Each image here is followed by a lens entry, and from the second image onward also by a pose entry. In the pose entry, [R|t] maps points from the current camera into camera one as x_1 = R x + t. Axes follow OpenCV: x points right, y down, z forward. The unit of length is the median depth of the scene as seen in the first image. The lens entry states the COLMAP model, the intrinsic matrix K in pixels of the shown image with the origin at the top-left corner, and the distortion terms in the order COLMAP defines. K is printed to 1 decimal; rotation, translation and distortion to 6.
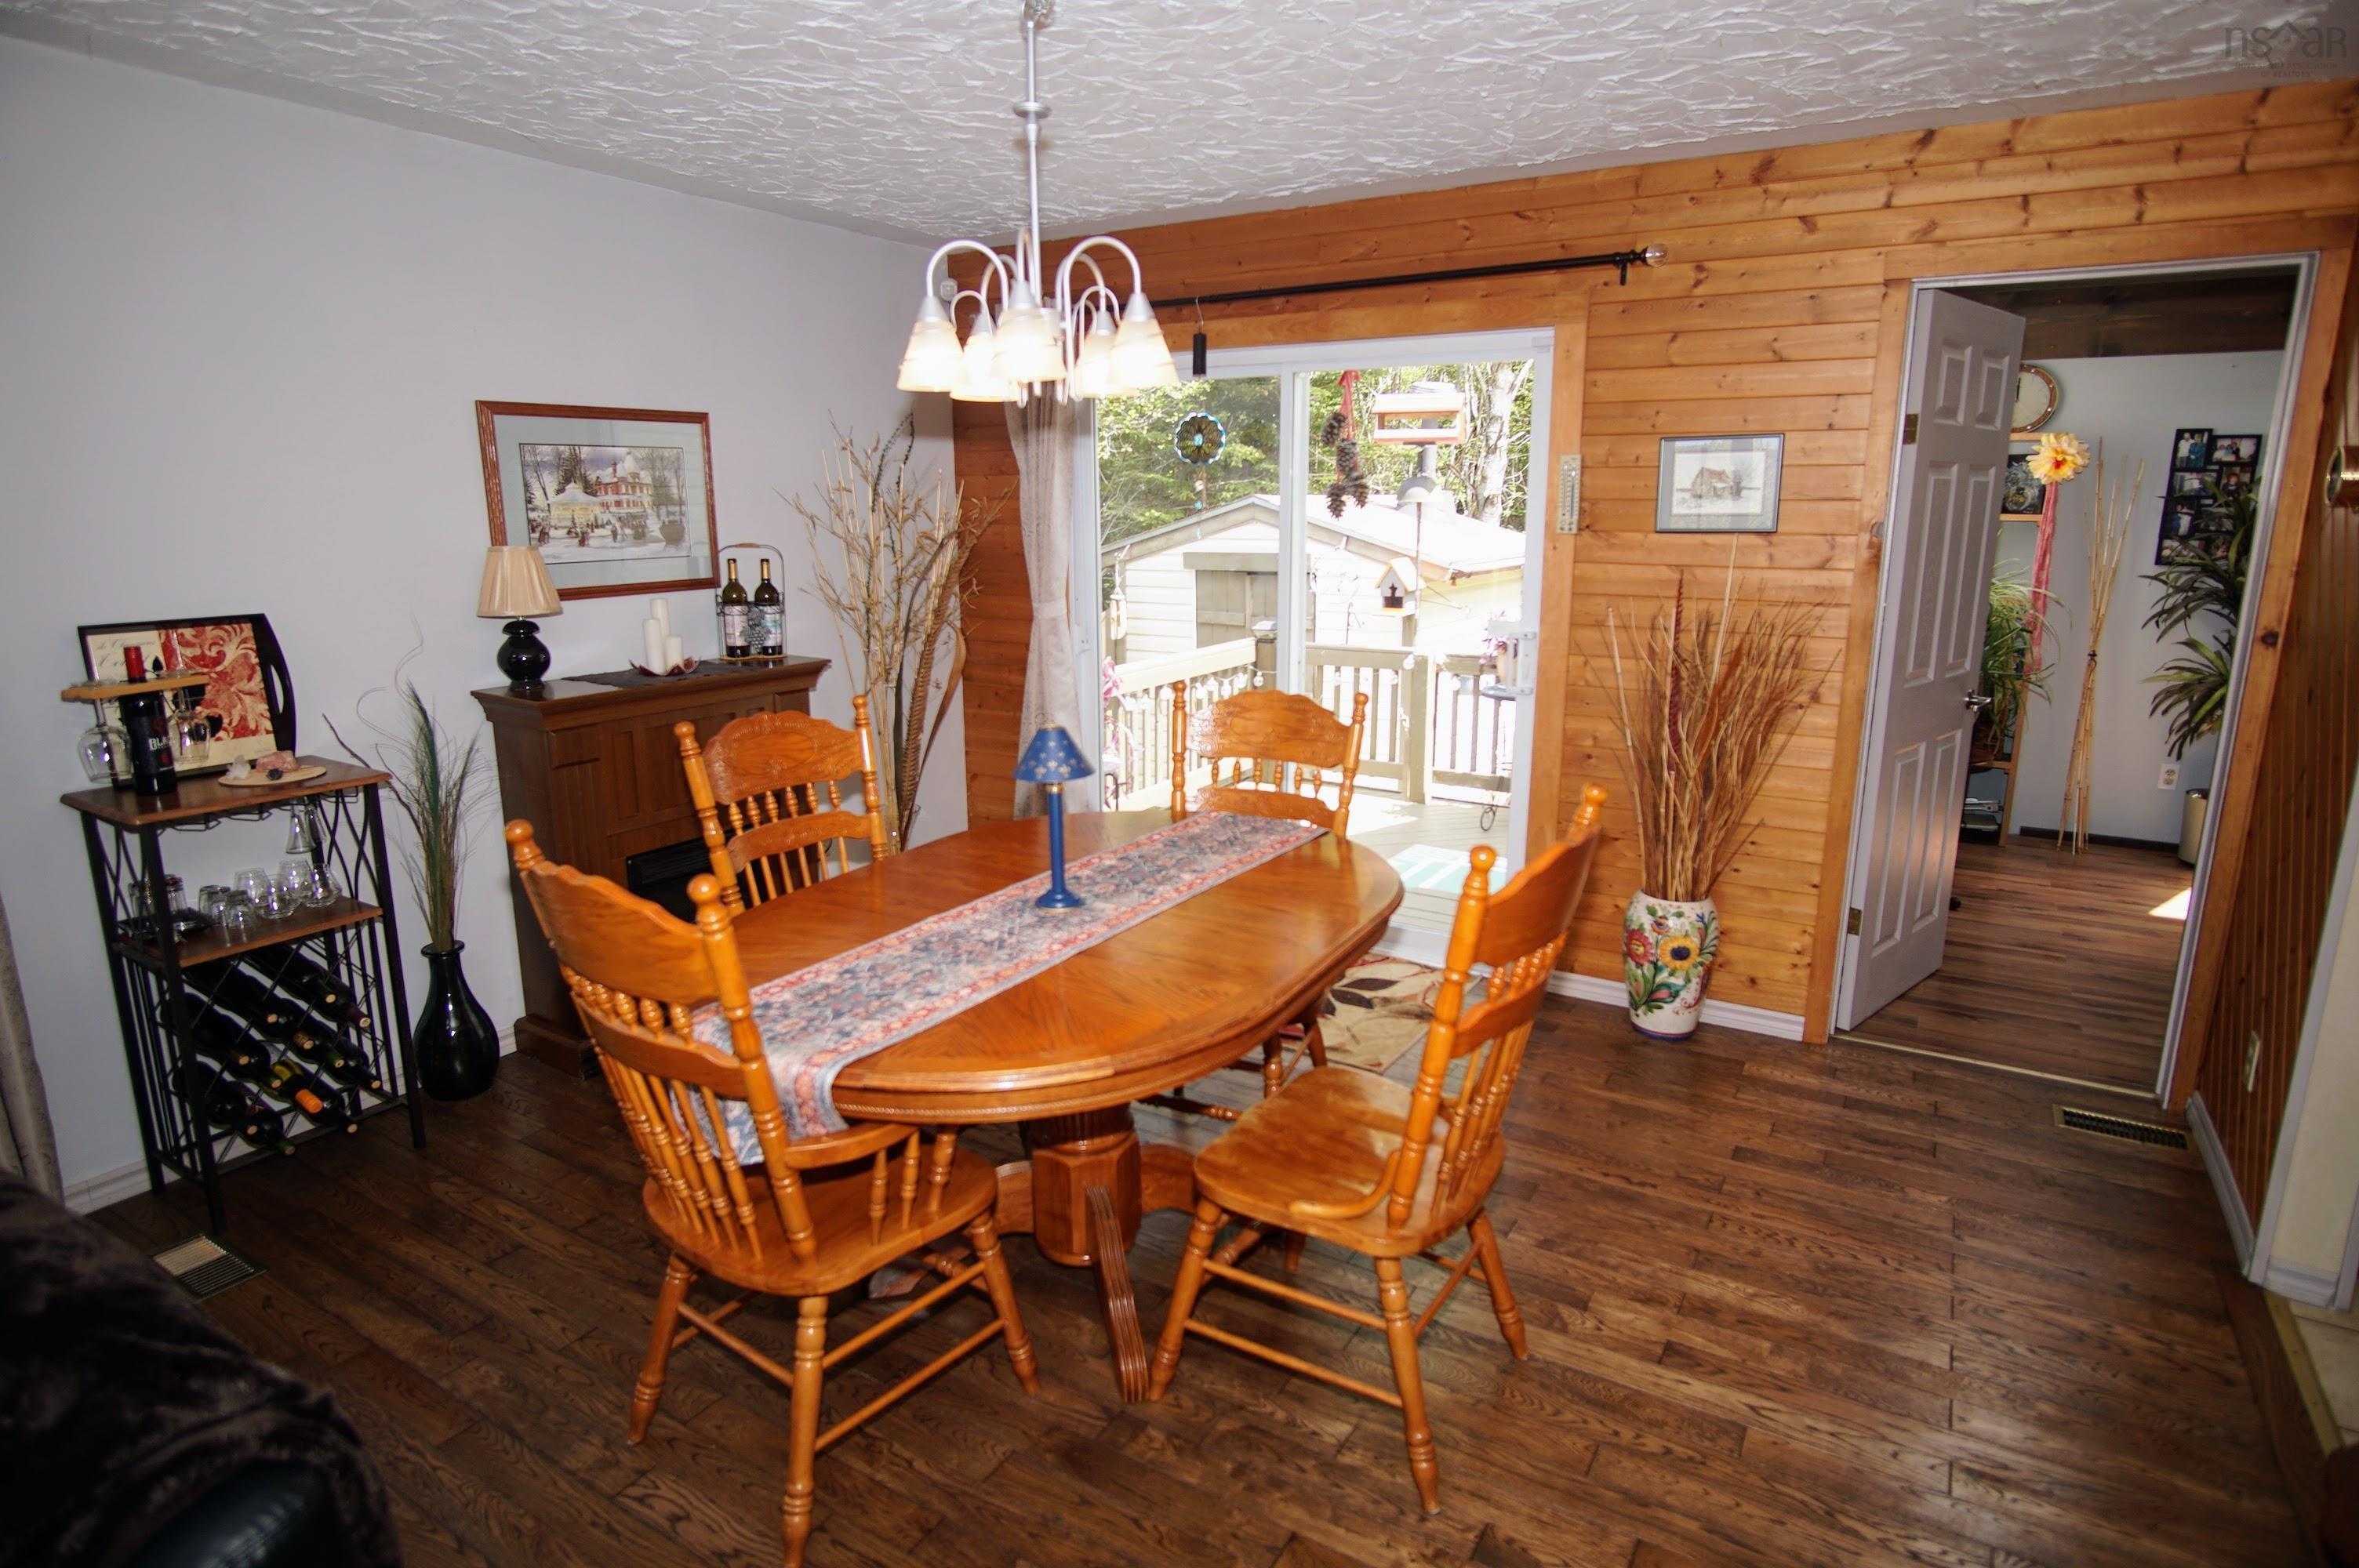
lens RADIAL K [[1270.1, 0, 1176.4], [0, 1270.1, 774.9], [0, 0, 1]] dist [-0.017096, -0.000346]
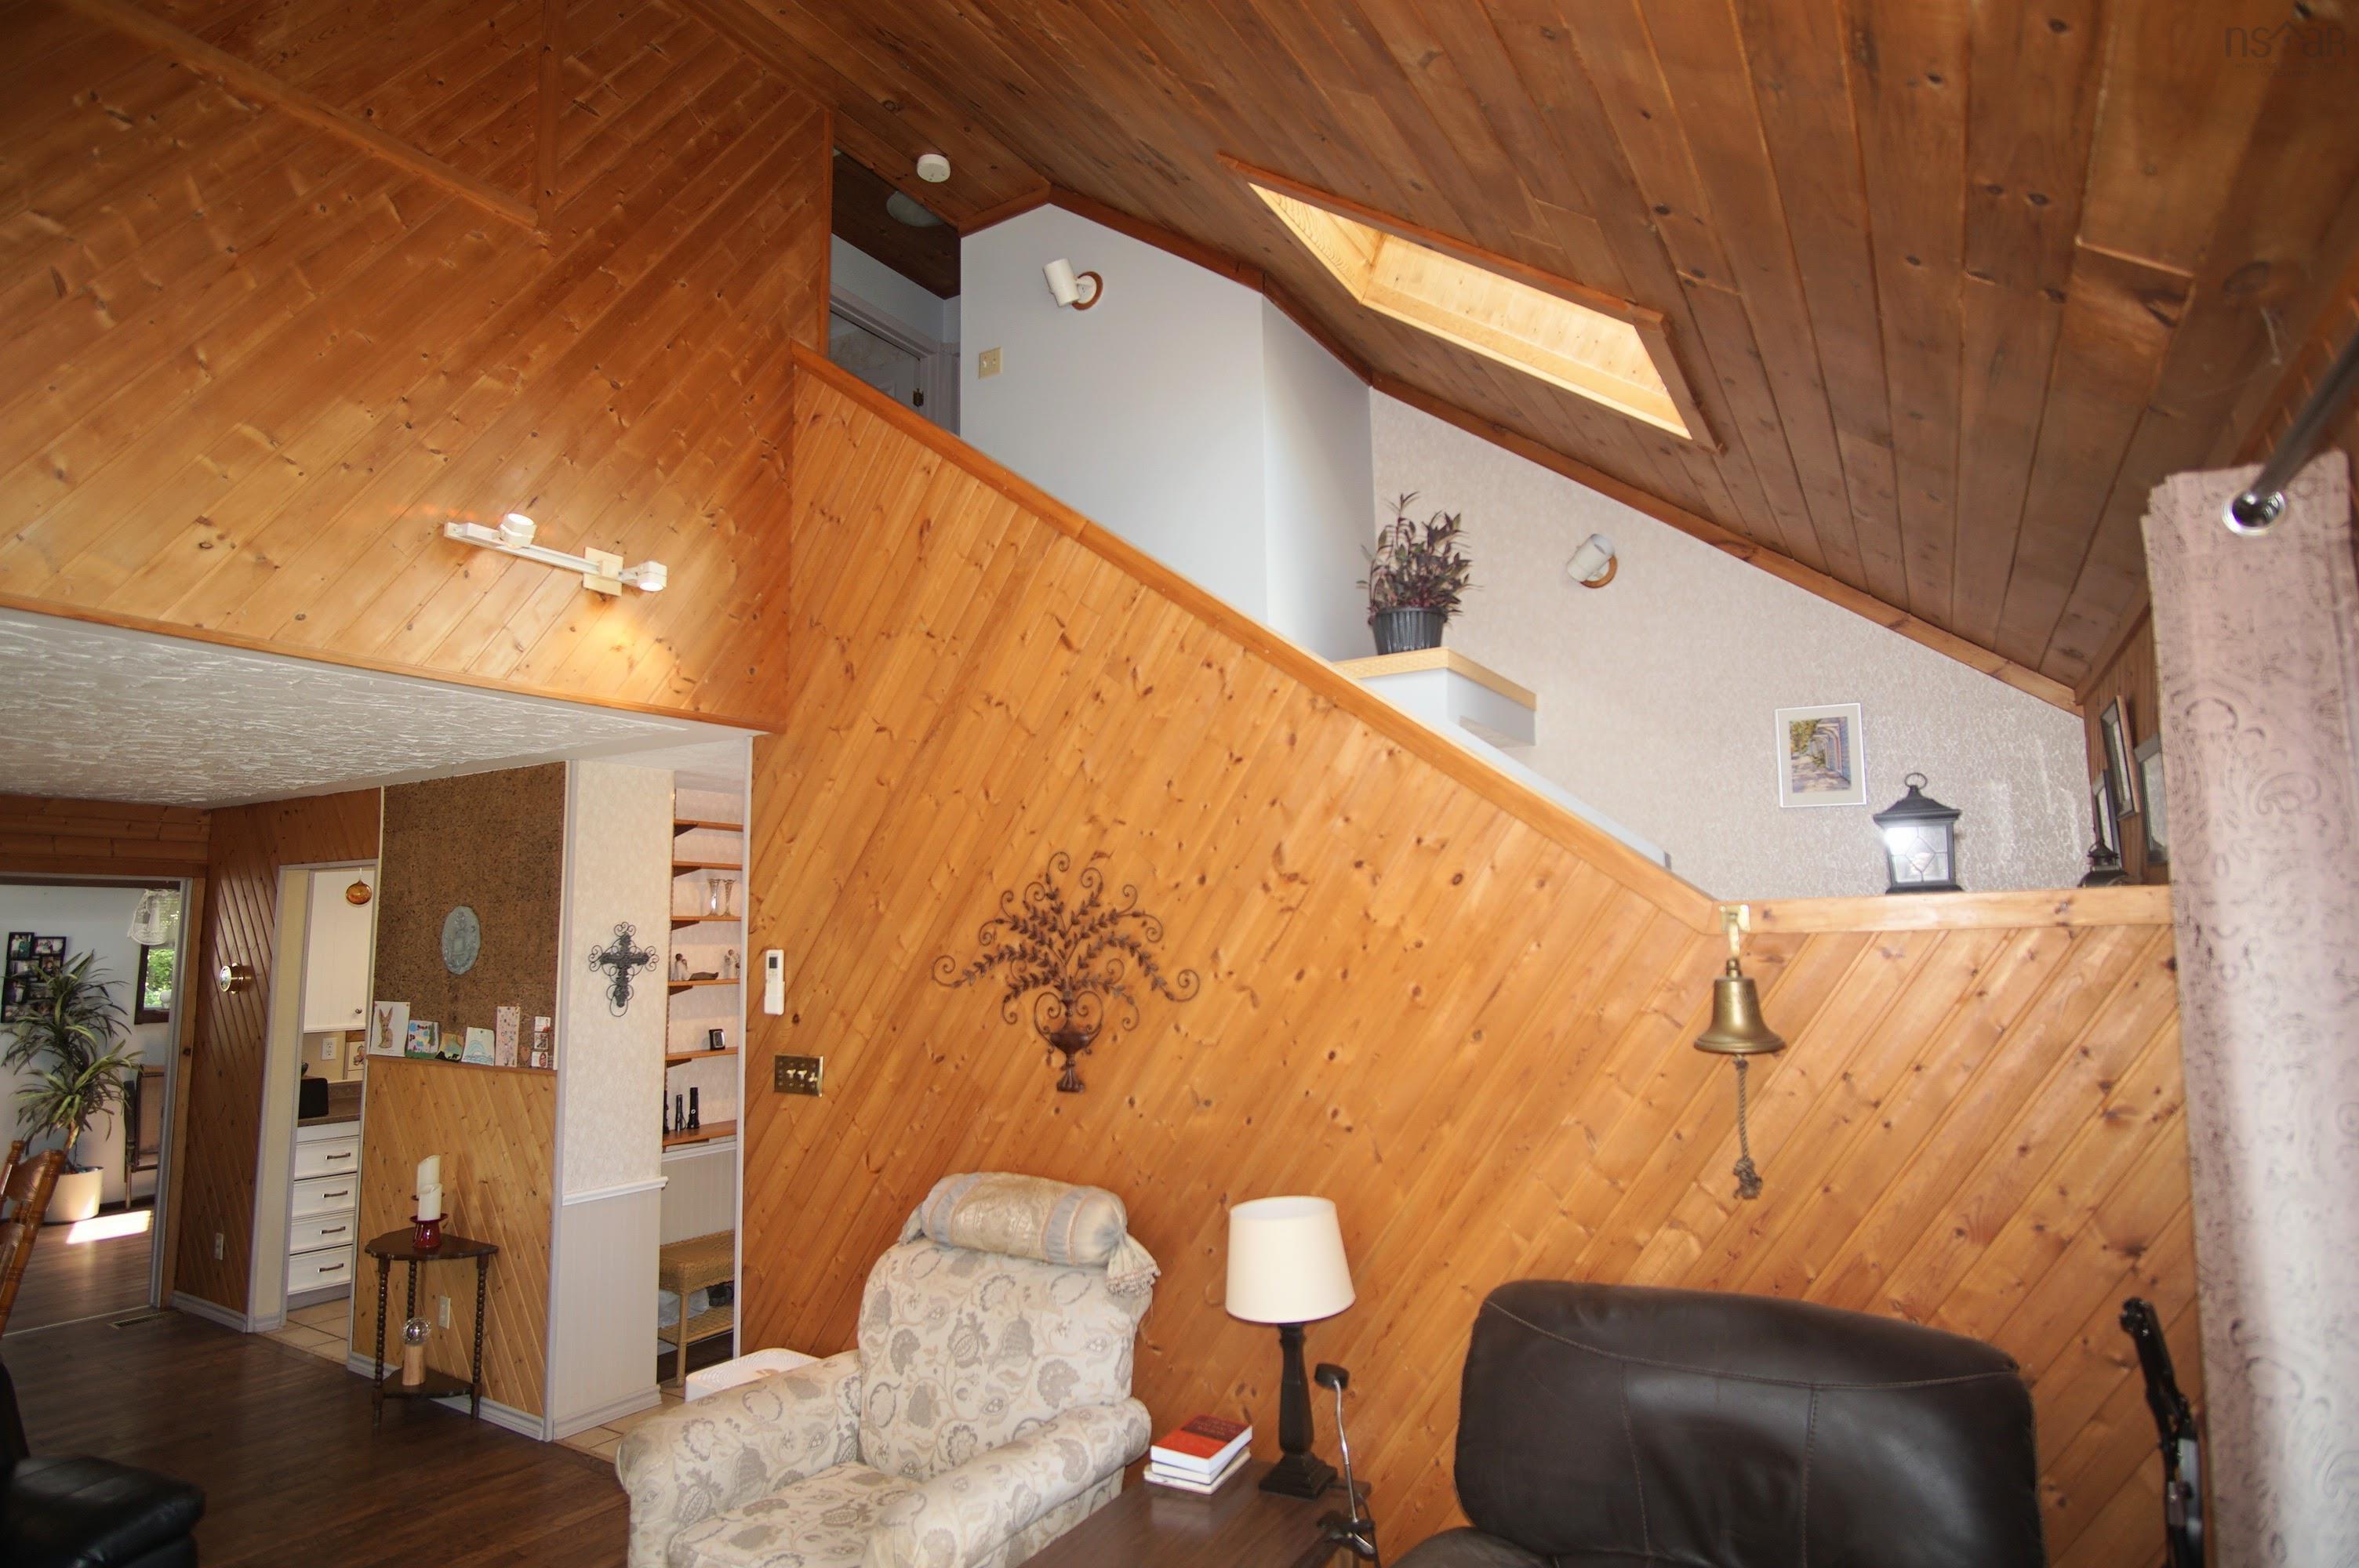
lens RADIAL K [[1270.1, 0, 1175.8], [0, 1270.1, 790.6], [0, 0, 1]] dist [-0.017096, -0.000346]
pose [[0.006896, 0.119227, 0.992843, -0.712695], [0.225590, 0.967086, -0.117700, 0.053319], [-0.974198, 0.224787, -0.020227, -0.378190]]
